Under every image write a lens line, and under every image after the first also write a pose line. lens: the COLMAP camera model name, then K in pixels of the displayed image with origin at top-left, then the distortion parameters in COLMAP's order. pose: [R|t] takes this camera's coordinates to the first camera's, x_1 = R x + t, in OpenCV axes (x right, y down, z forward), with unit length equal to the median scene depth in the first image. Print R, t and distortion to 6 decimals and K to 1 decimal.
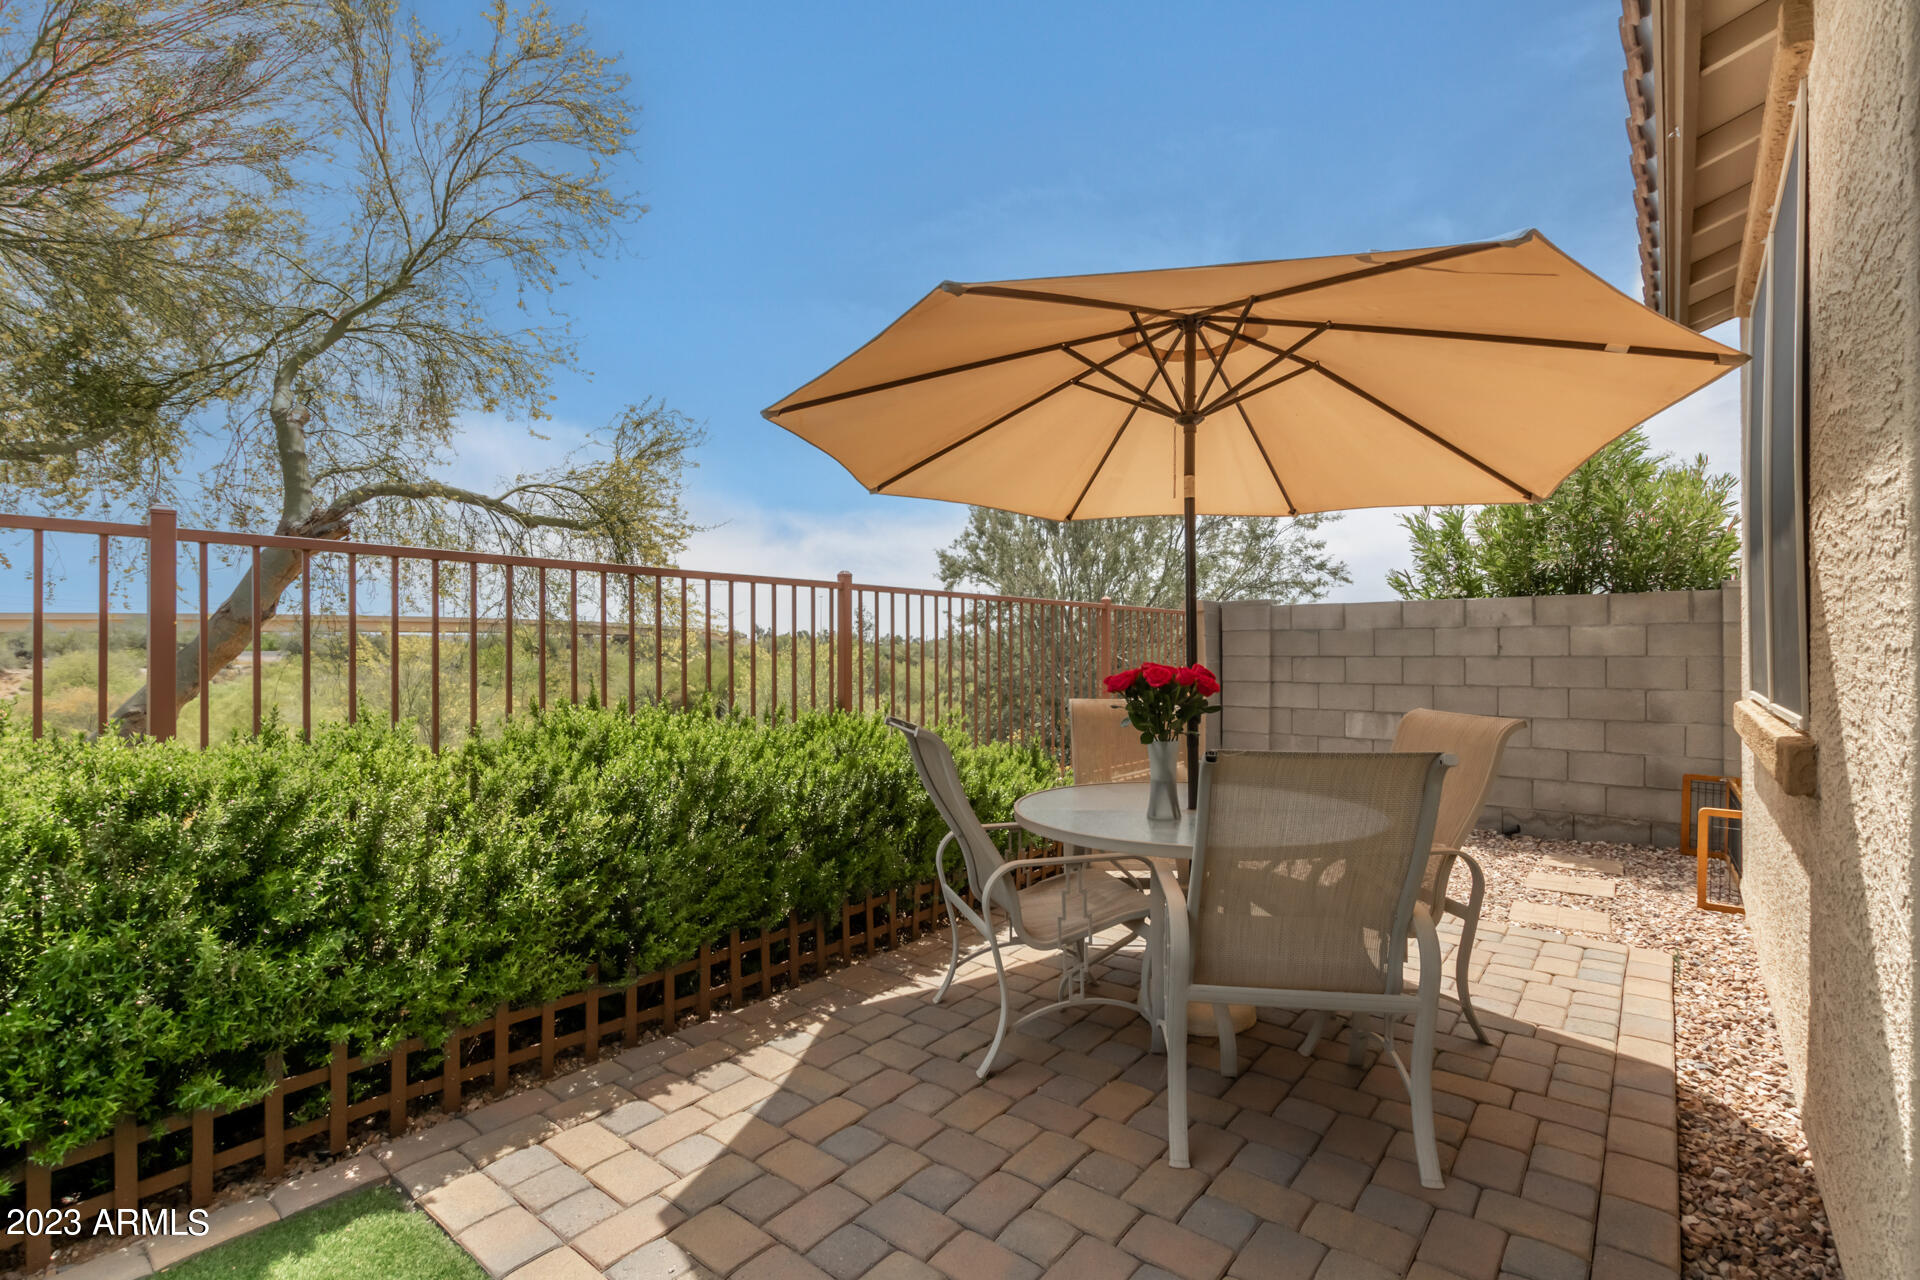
lens RADIAL K [[883.7, 0, 963.8], [0, 883.7, 647.2], [0, 0, 1]] dist [0.001632, -0.000187]
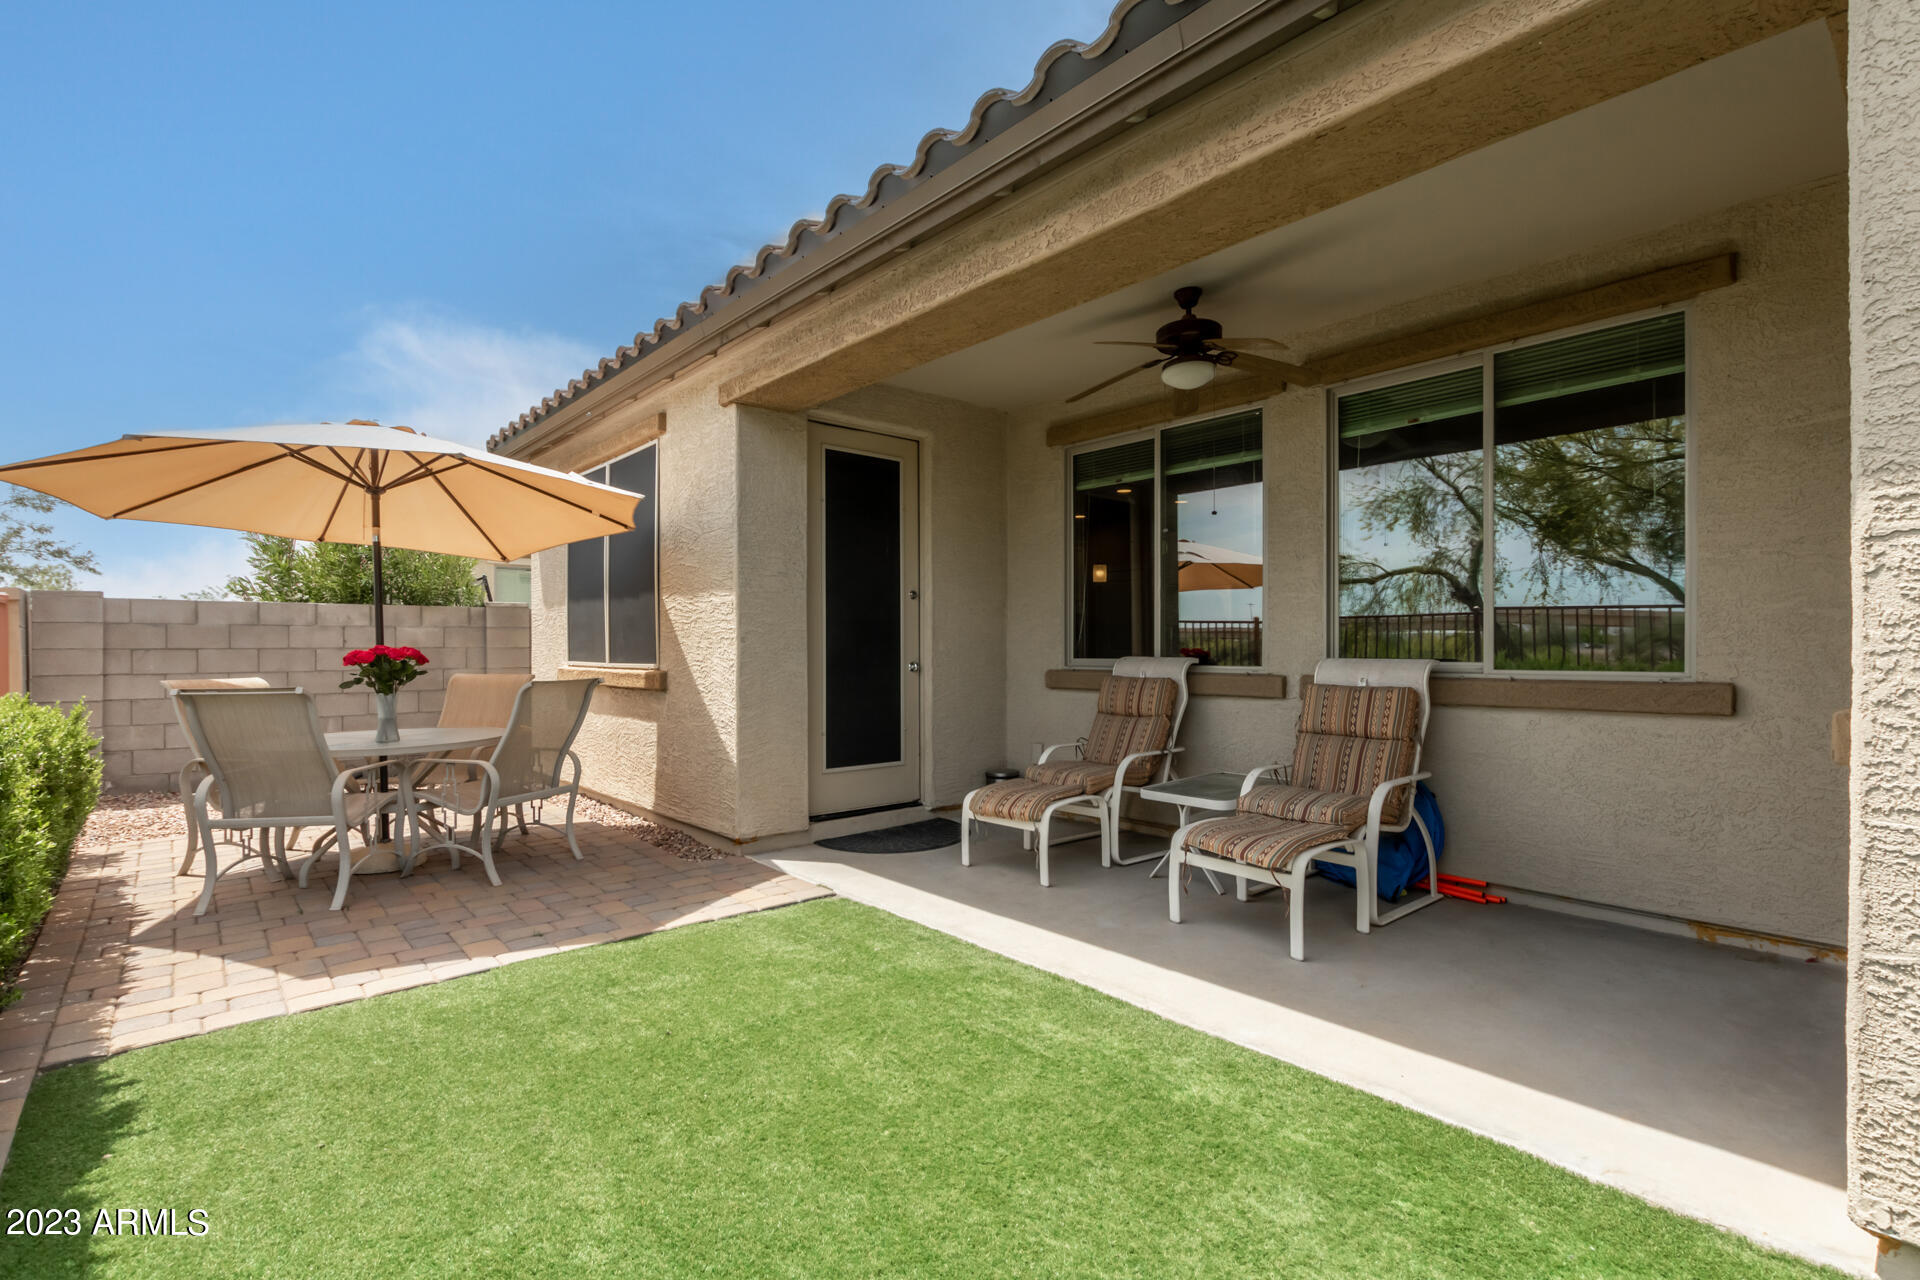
lens RADIAL K [[883.7, 0, 963.8], [0, 883.7, 647.2], [0, 0, 1]] dist [0.001632, -0.000187]
pose [[0.174212, 0.001298, 0.984707, -1.297278], [-0.001924, 0.999998, -0.000978, 0.020839], [-0.984706, -0.001724, 0.174214, -0.354304]]
